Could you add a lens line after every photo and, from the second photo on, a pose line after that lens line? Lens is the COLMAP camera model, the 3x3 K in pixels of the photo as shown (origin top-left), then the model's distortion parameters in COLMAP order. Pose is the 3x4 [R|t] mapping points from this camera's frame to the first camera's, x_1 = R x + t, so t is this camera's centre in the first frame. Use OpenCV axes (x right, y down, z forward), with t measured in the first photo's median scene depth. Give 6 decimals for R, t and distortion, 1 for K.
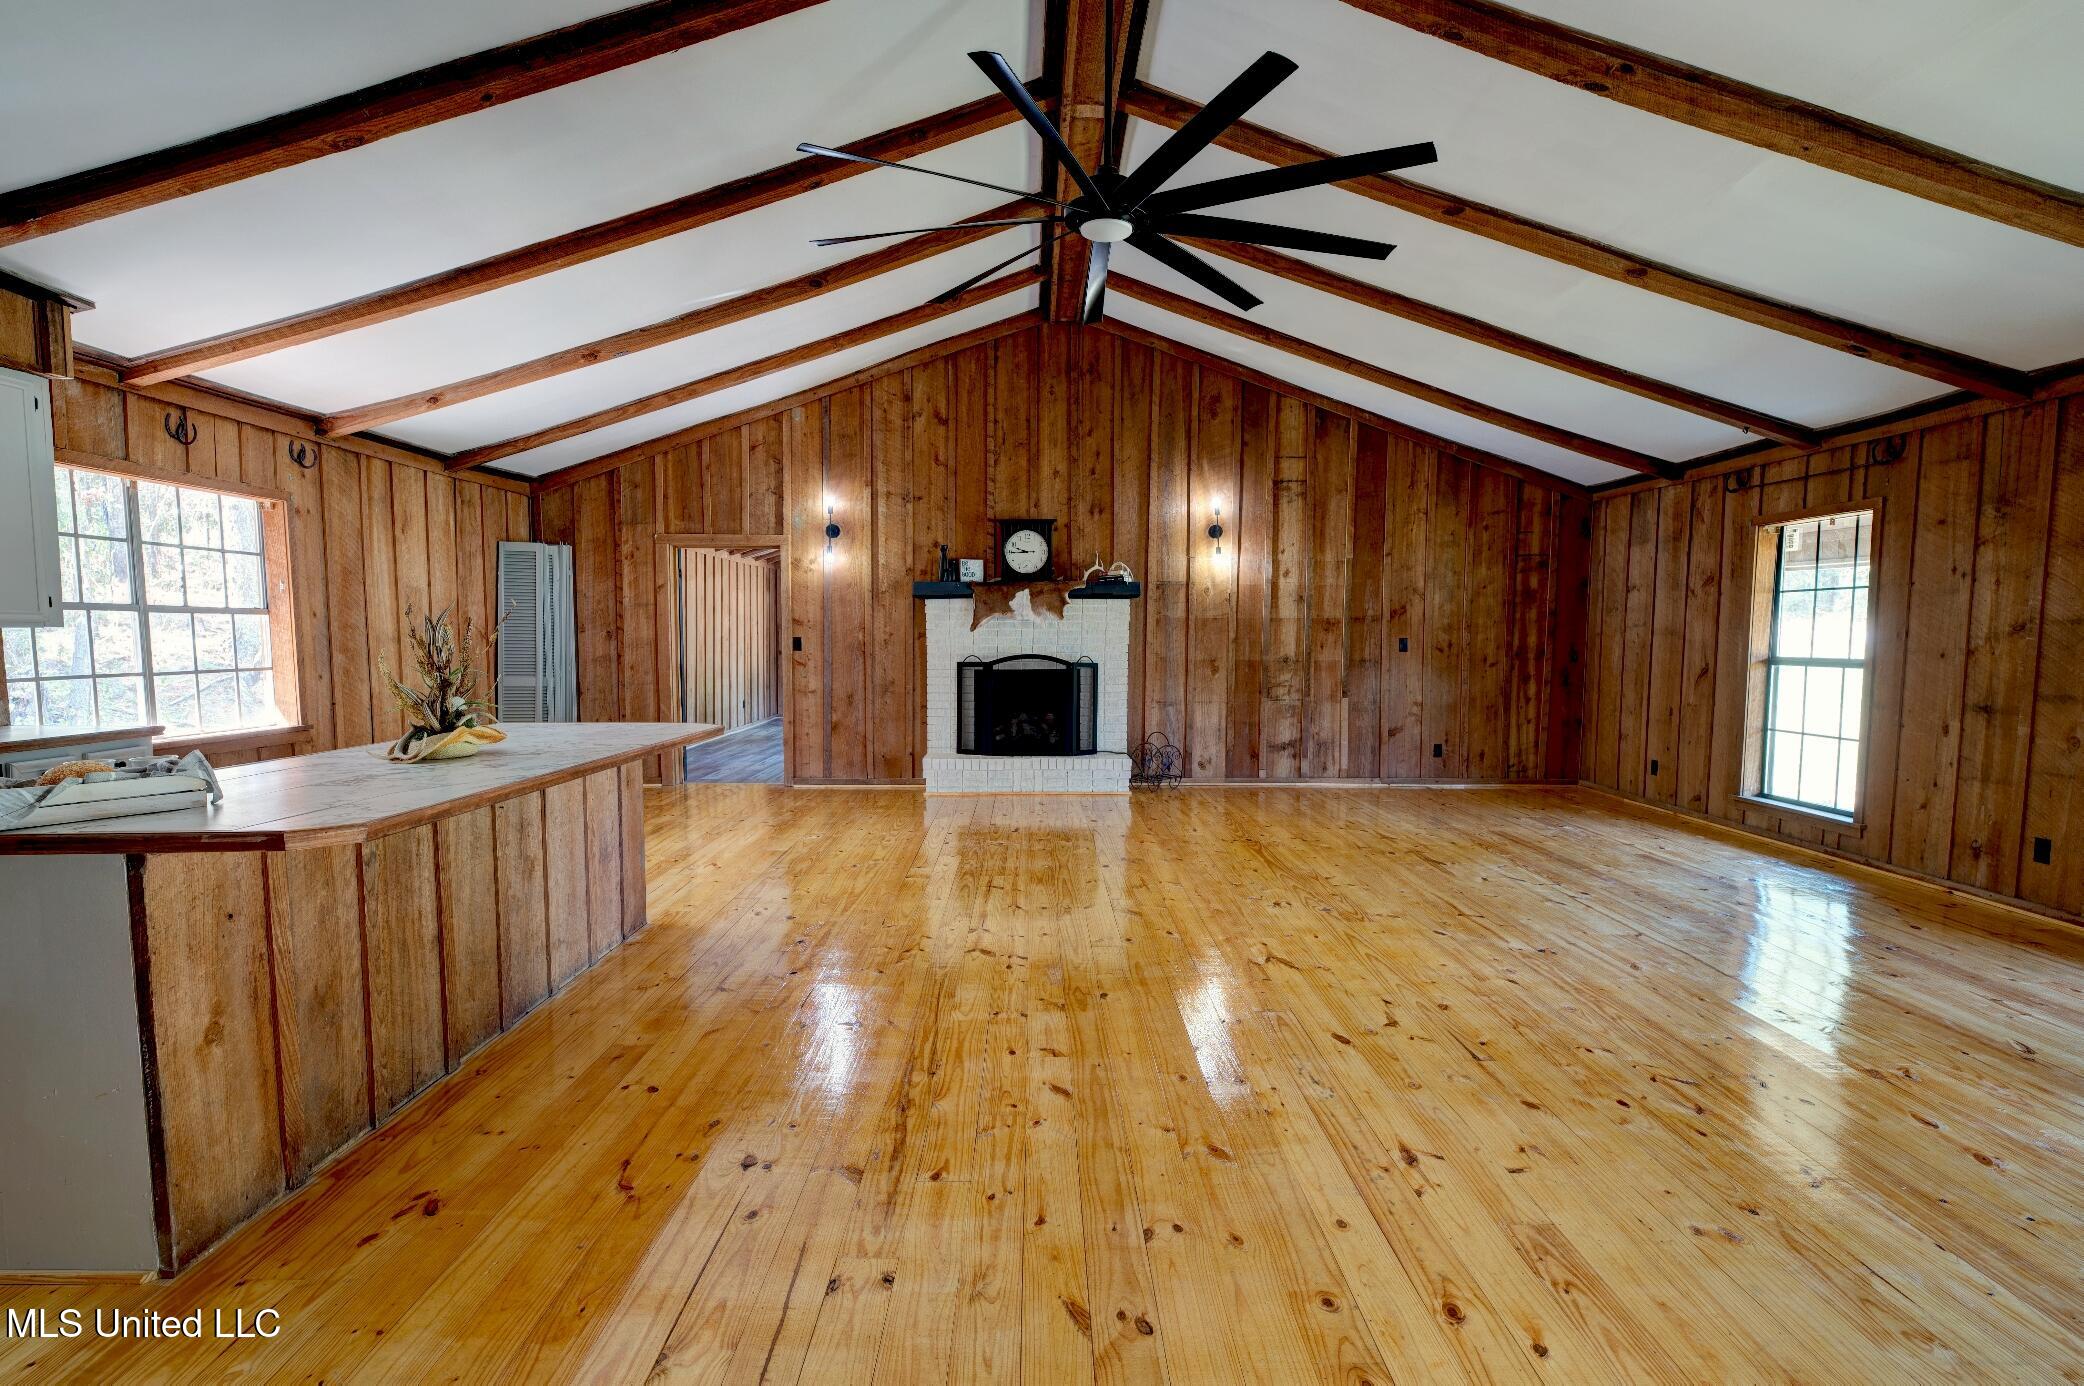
lens RADIAL K [[978.4, 0, 1044.1], [0, 978.4, 702.2], [0, 0, 1]] dist [-0.000090, -0.000359]
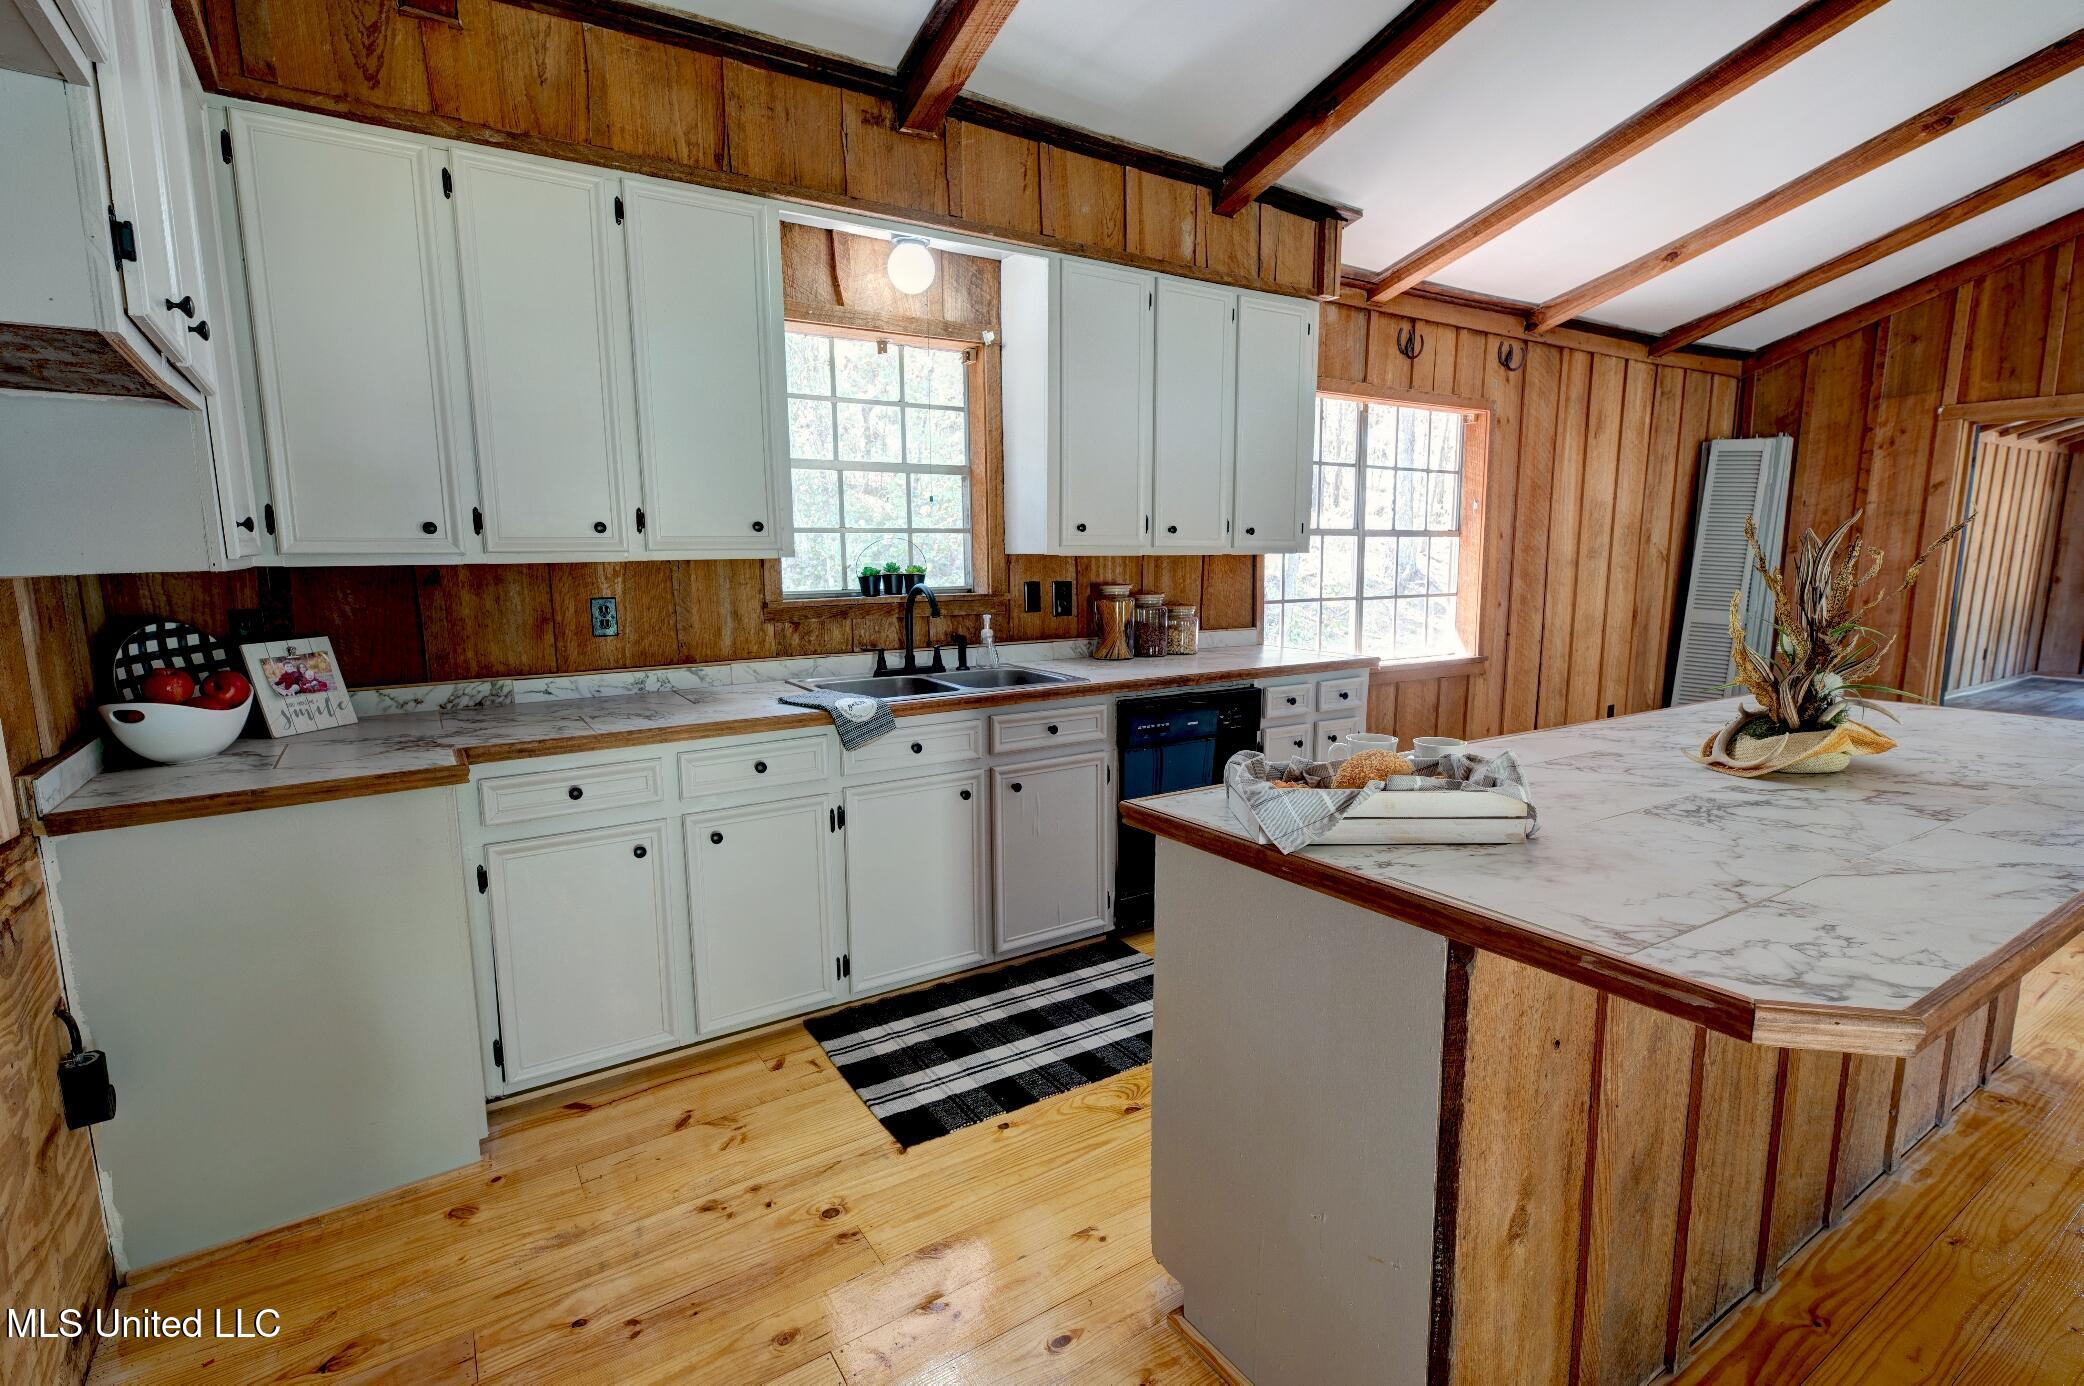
lens RADIAL K [[978.4, 0, 1044.1], [0, 978.4, 702.2], [0, 0, 1]] dist [-0.000090, -0.000359]
pose [[0.532006, 0.123344, -0.837709, -0.207085], [-0.053676, 0.992256, 0.112012, -0.016434], [0.845037, -0.014626, 0.534507, 0.164052]]
